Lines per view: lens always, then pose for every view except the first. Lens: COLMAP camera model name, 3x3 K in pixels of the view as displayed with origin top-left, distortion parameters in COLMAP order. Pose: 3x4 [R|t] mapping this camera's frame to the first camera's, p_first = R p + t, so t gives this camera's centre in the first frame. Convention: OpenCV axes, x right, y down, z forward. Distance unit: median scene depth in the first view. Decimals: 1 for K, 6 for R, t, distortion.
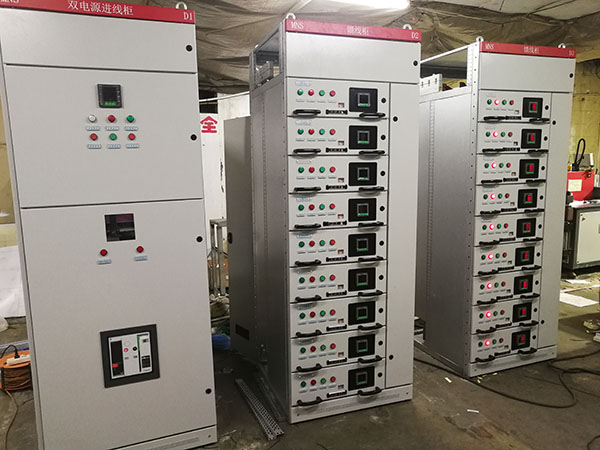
lens RADIAL K [[490.6, 0, 300.0], [0, 490.6, 225.0], [0, 0, 1]] dist [-0.032312, -0.001258]
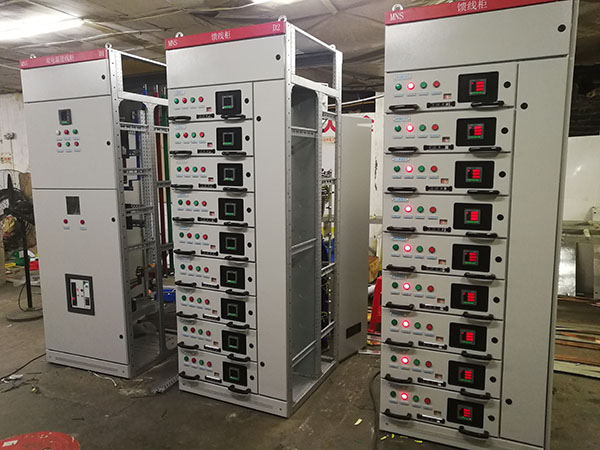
lens RADIAL K [[468.7, 0, 300.8], [0, 468.7, 216.2], [0, 0, 1]] dist [-0.025812, -0.002876]
pose [[0.699322, 0.096068, -0.708322, 0.930877], [-0.094662, 0.994646, 0.041442, -0.071882], [0.708511, 0.038070, 0.704672, 0.417850]]
